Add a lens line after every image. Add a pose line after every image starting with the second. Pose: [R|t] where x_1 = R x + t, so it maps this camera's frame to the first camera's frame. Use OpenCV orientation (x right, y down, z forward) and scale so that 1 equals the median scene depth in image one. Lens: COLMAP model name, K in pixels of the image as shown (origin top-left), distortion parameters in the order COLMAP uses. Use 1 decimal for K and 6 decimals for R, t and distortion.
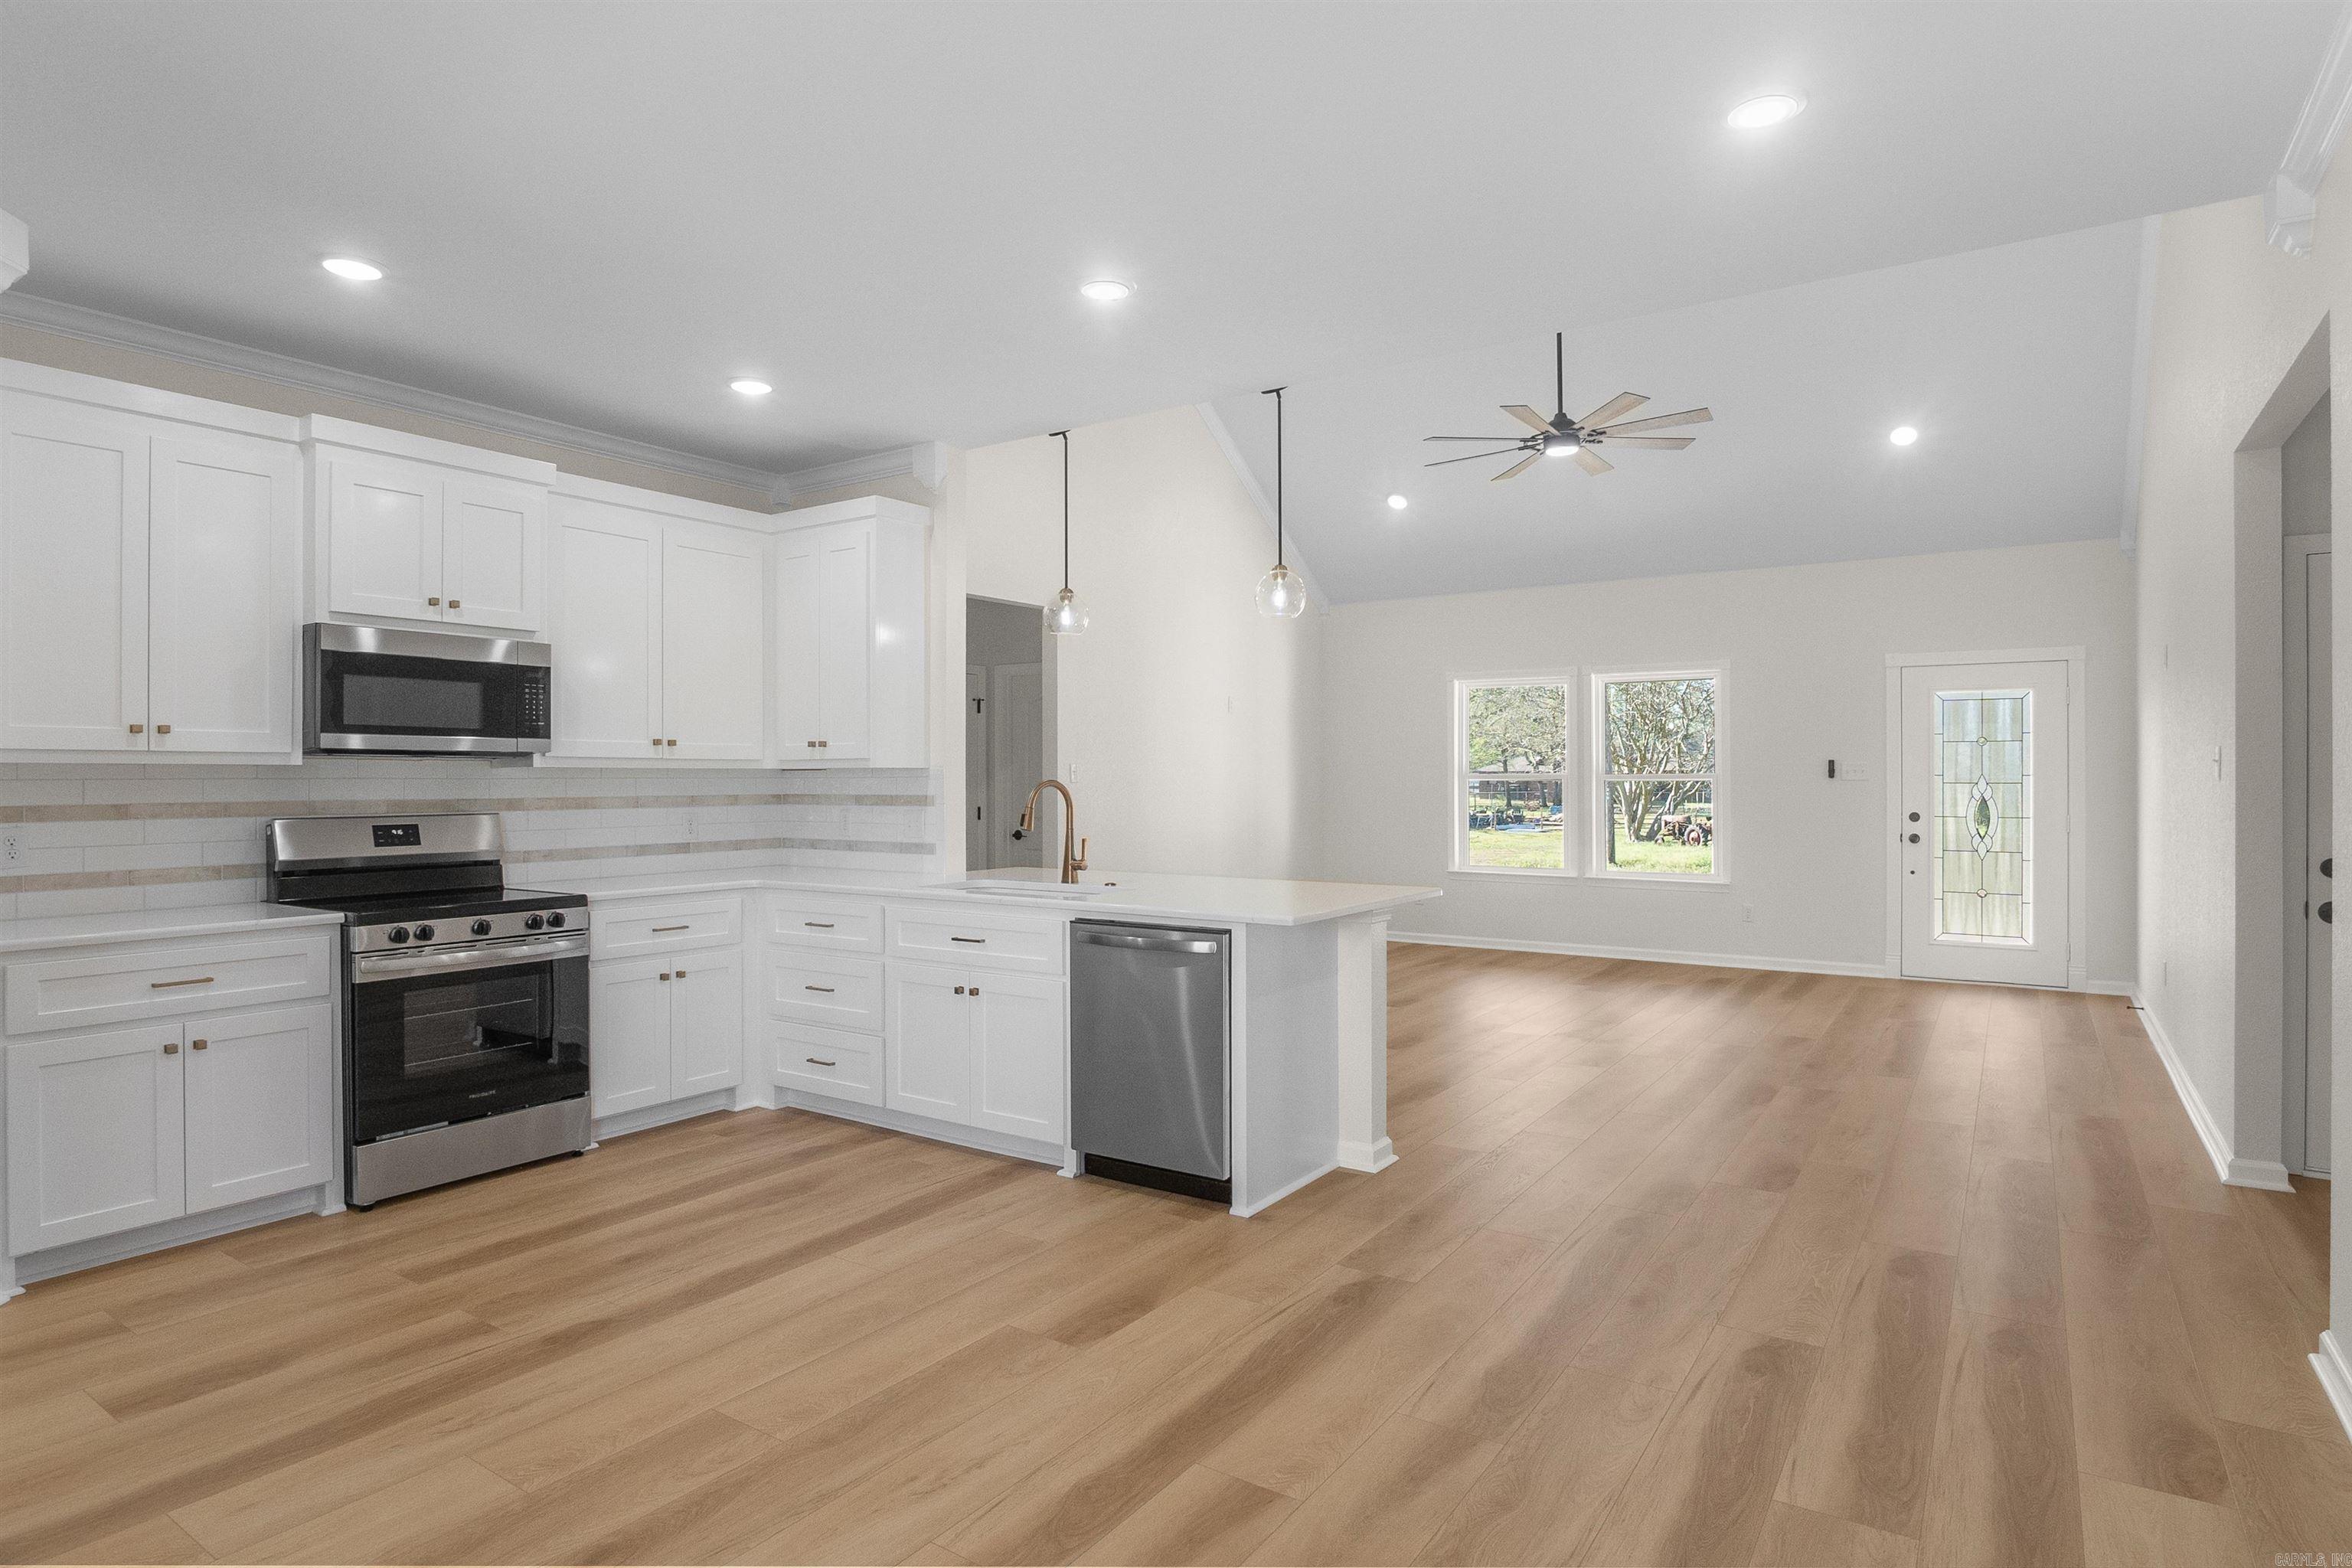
lens RADIAL K [[1263.5, 0, 1185.2], [0, 1263.5, 775.3], [0, 0, 1]] dist [-0.034778, 0.010052]
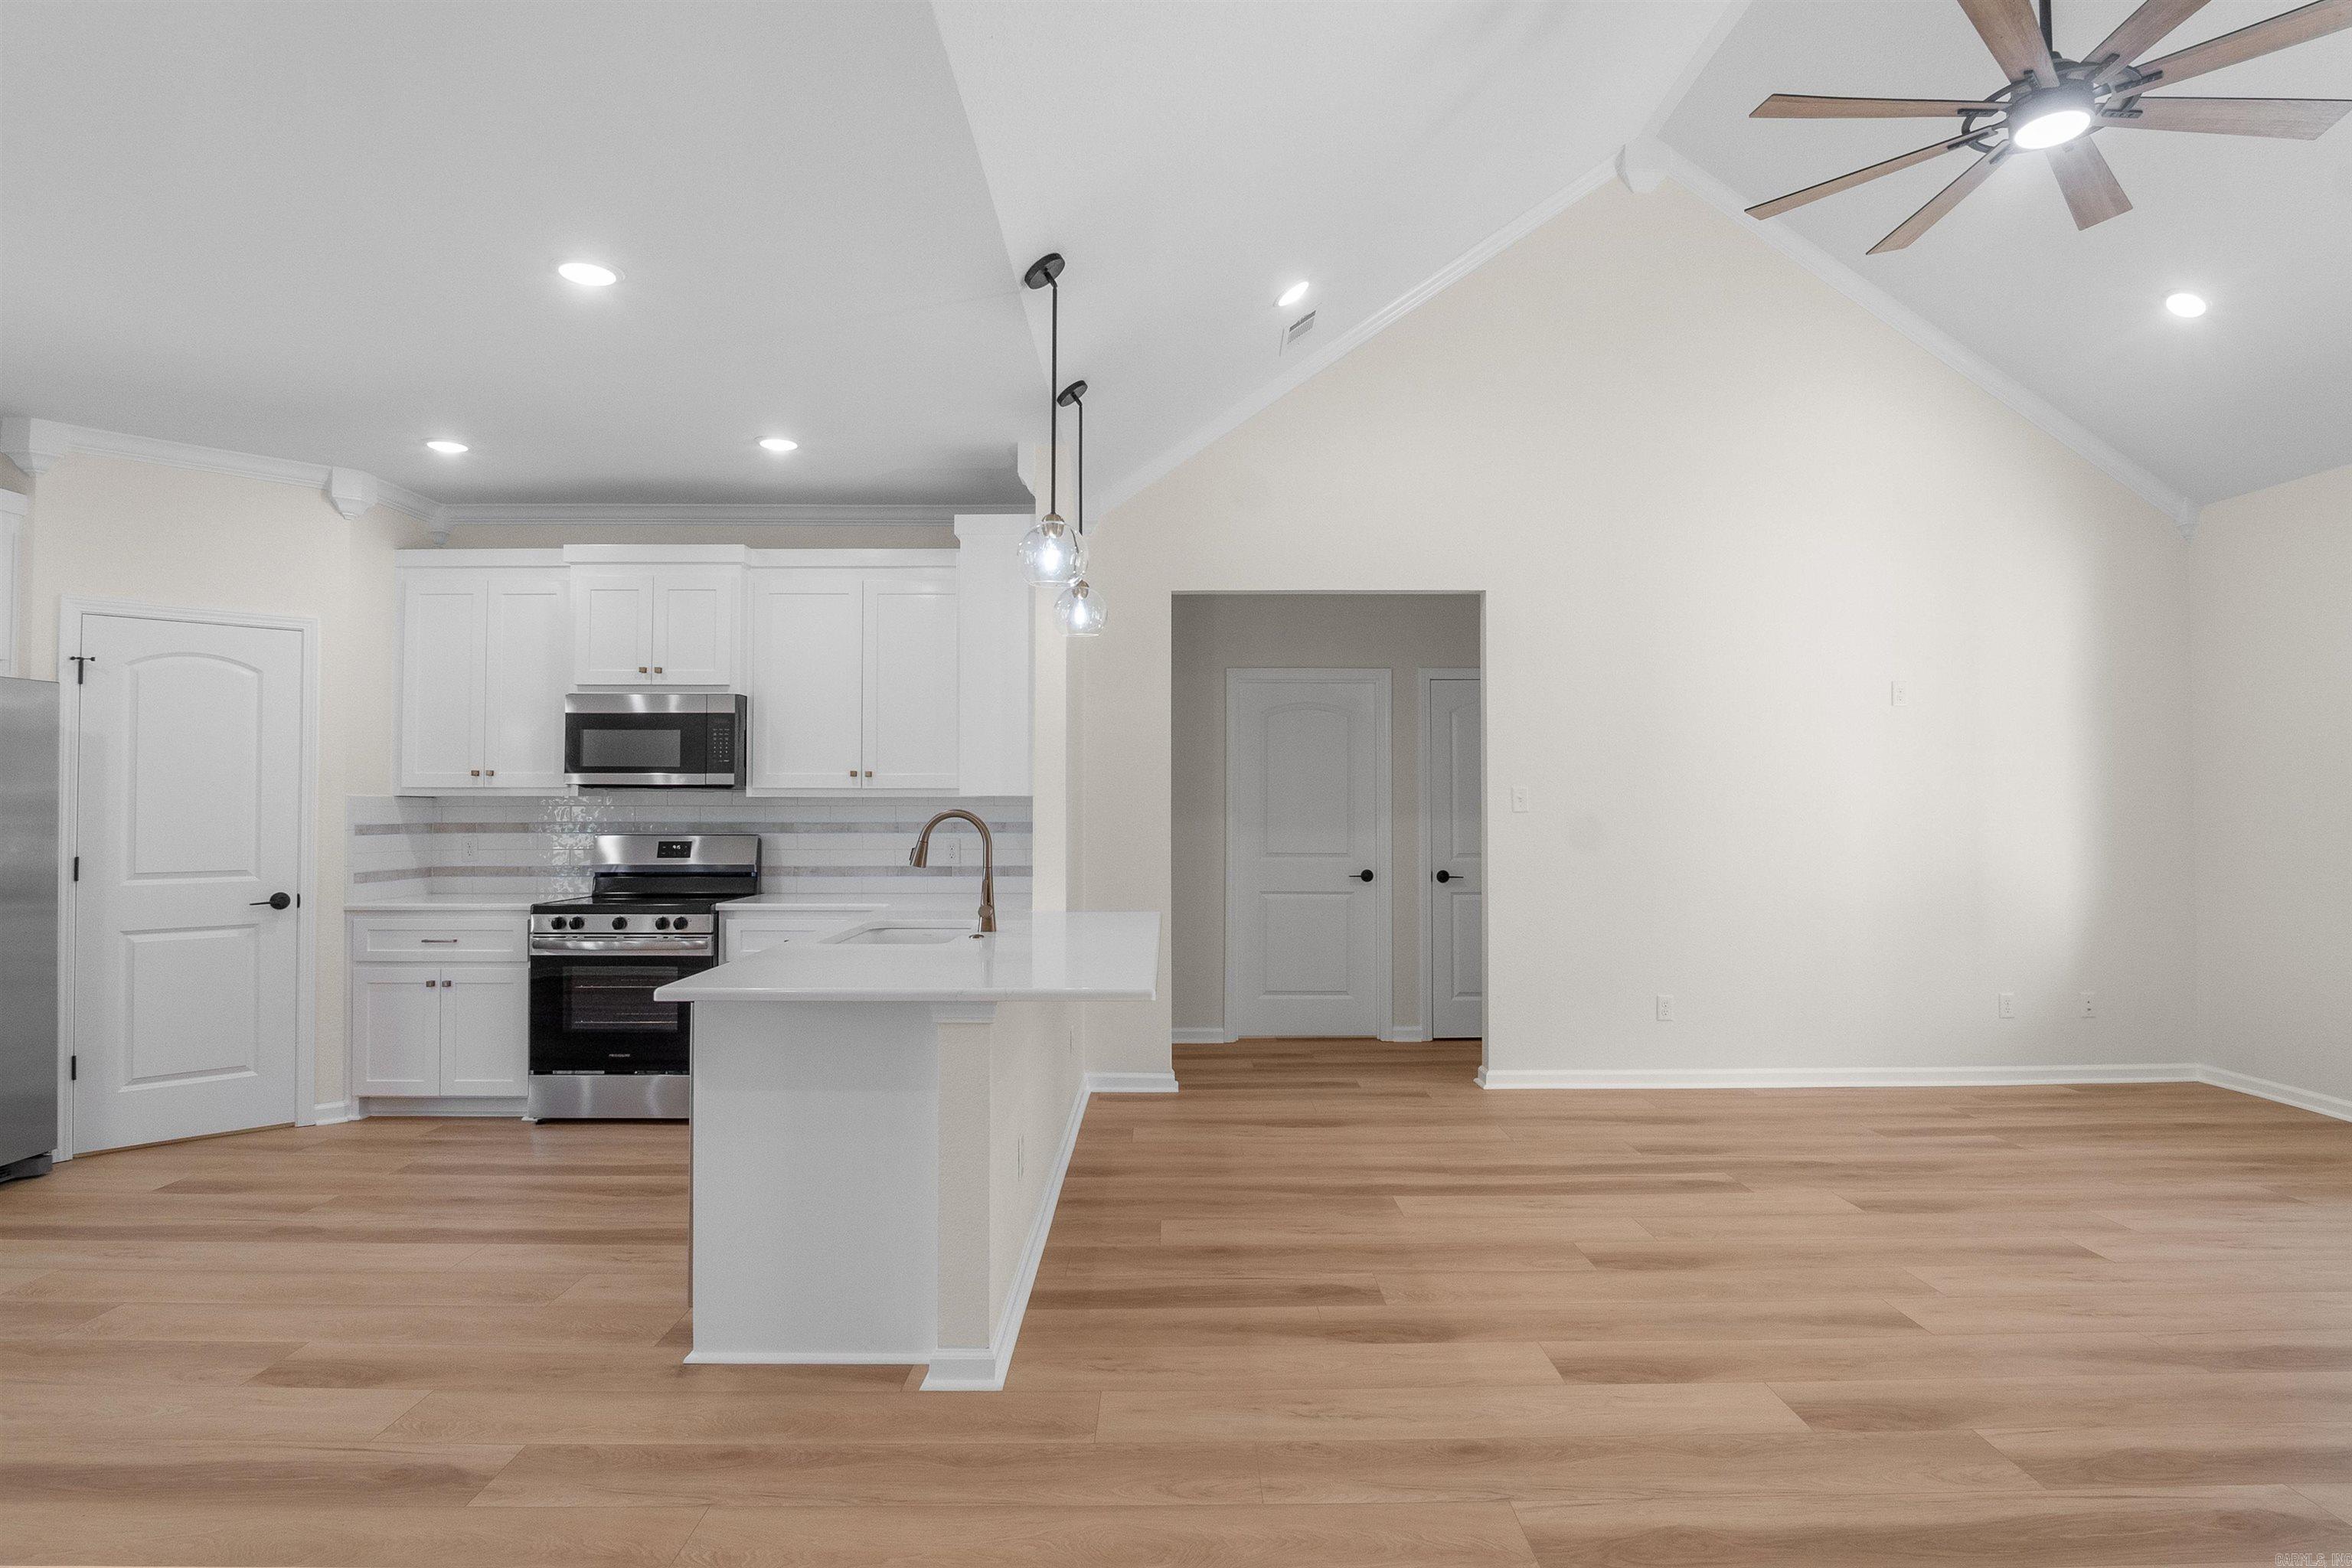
lens RADIAL K [[1263.5, 0, 1181.7], [0, 1263.5, 777.8], [0, 0, 1]] dist [-0.034778, 0.010052]
pose [[0.564026, -0.015934, -0.825603, 0.774205], [0.000831, 0.999824, -0.018729, -0.002037], [0.825757, 0.009878, 0.563940, 0.712277]]
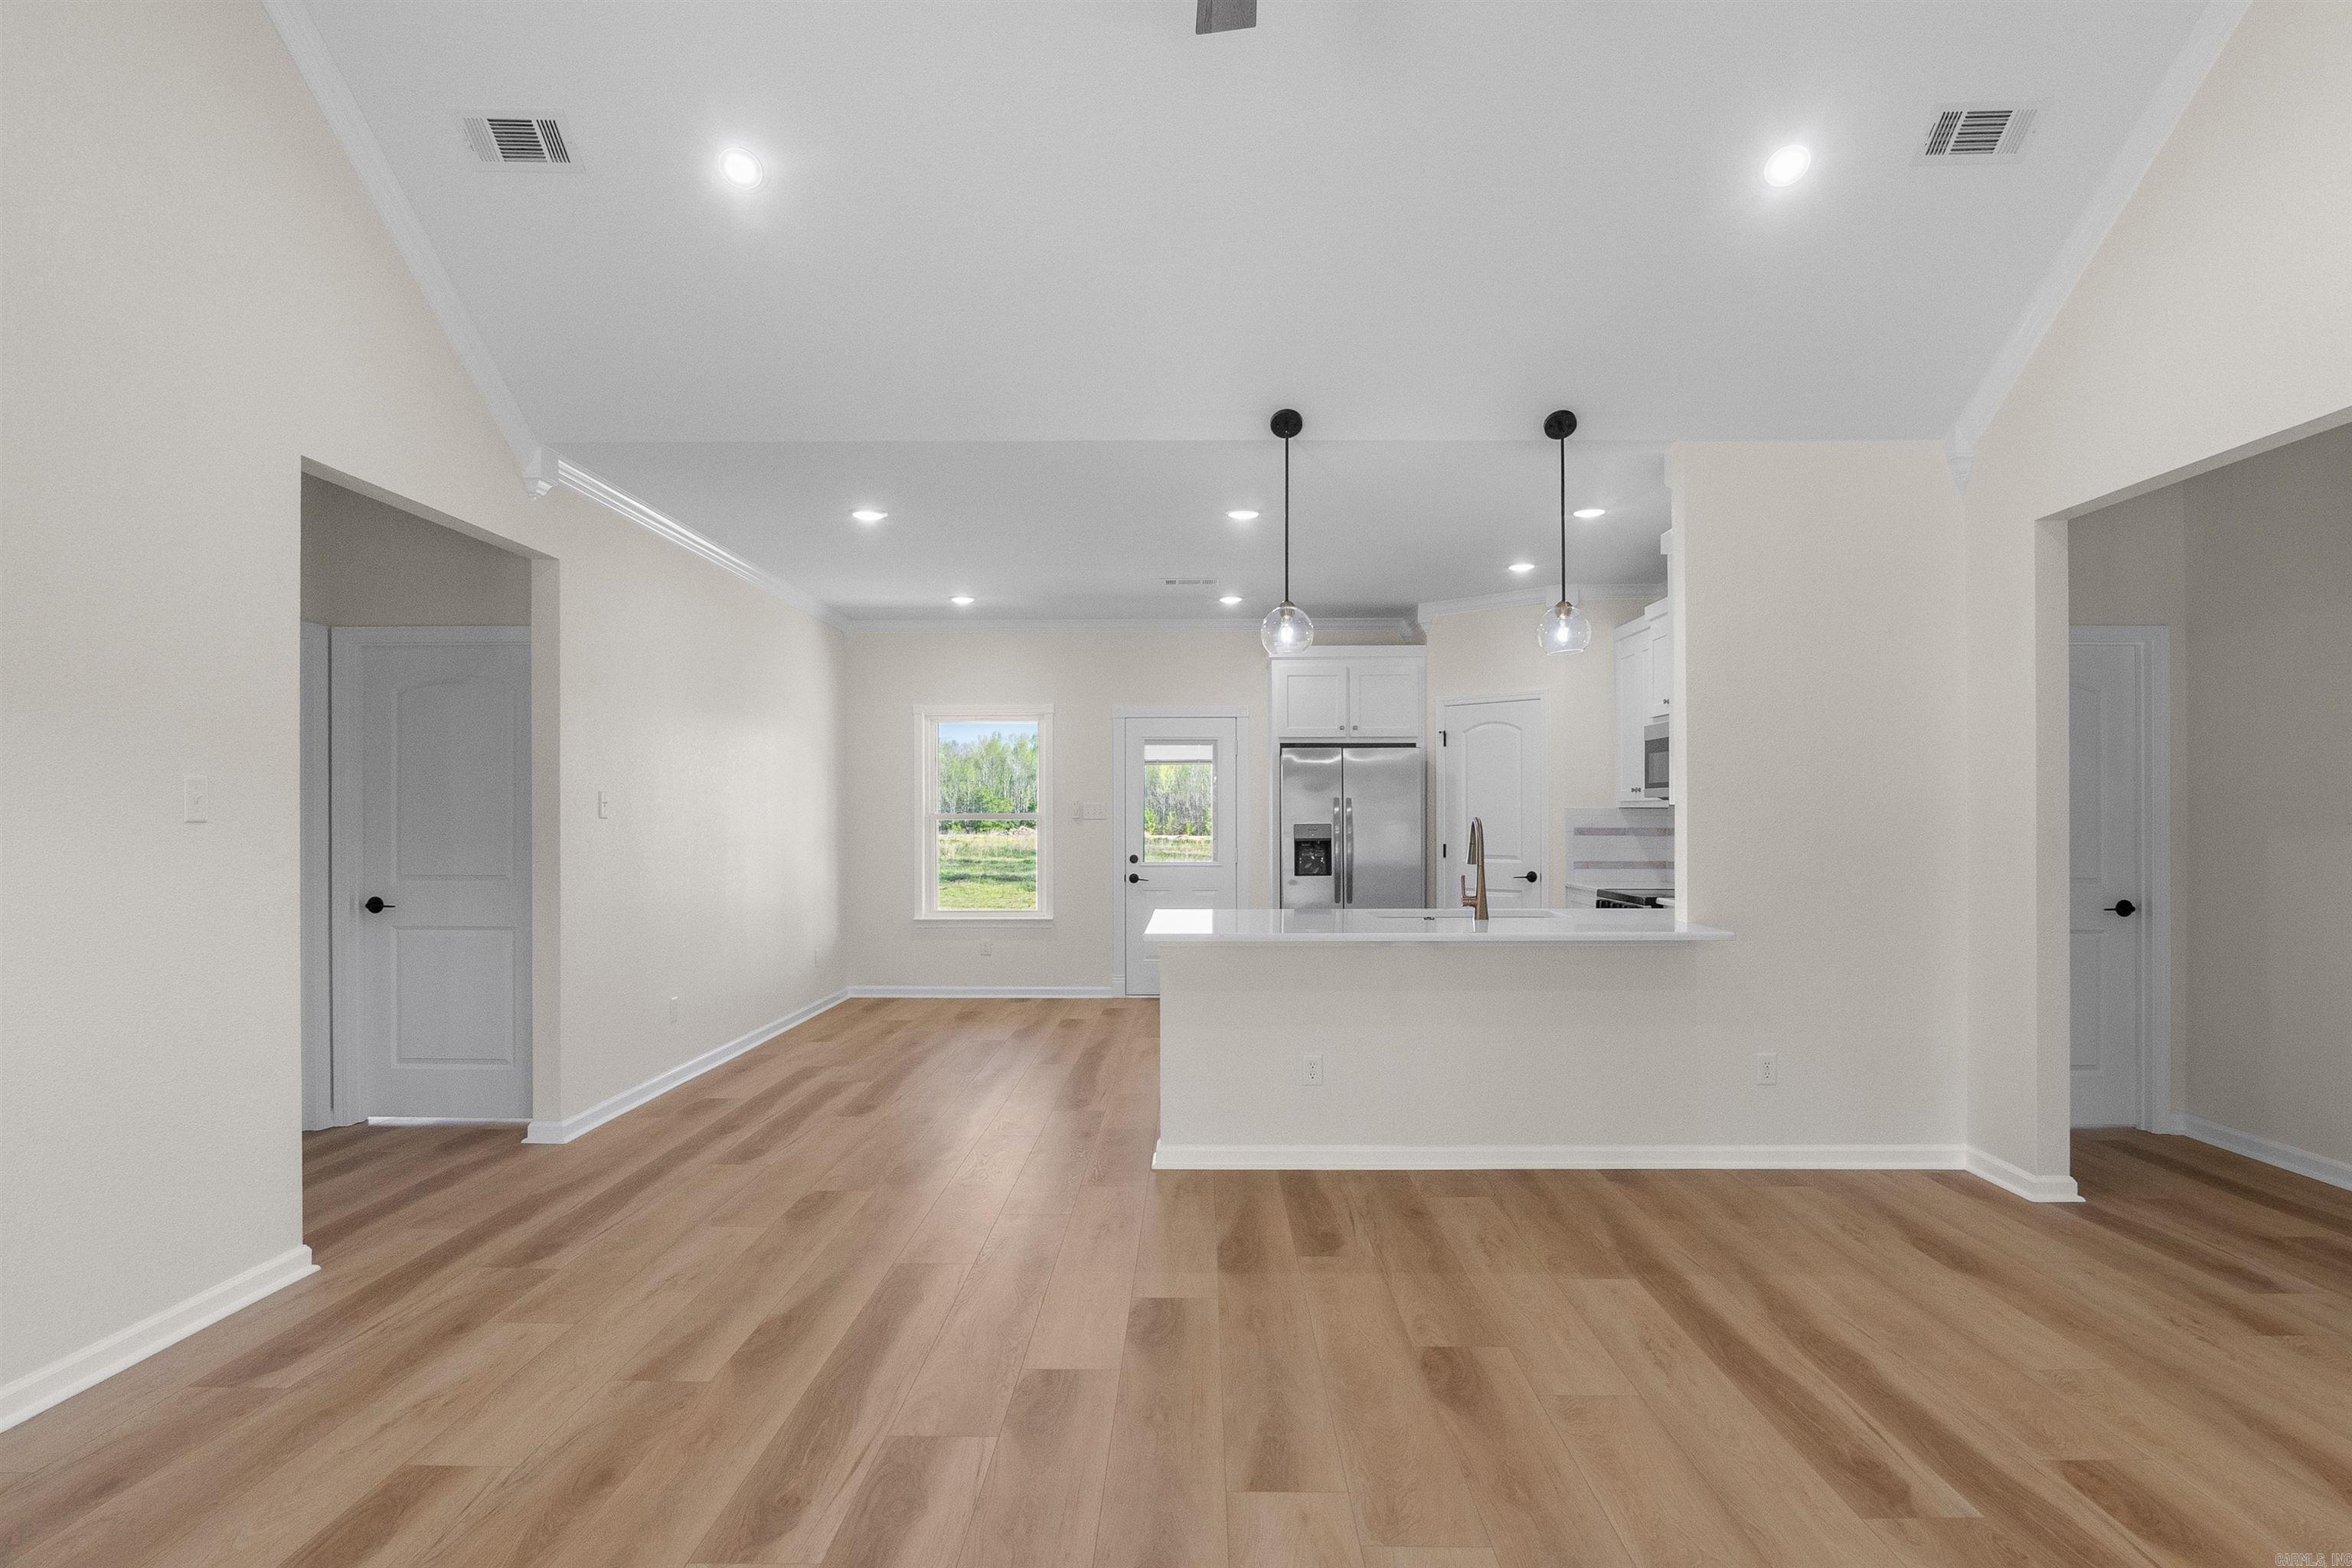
lens RADIAL K [[1263.5, 0, 1194.7], [0, 1263.5, 805.2], [0, 0, 1]] dist [-0.034778, 0.010052]
pose [[-0.832844, -0.002258, -0.553503, 0.745830], [0.003576, 0.999949, -0.009461, 0.002977], [0.553496, -0.009859, -0.832794, 1.942848]]
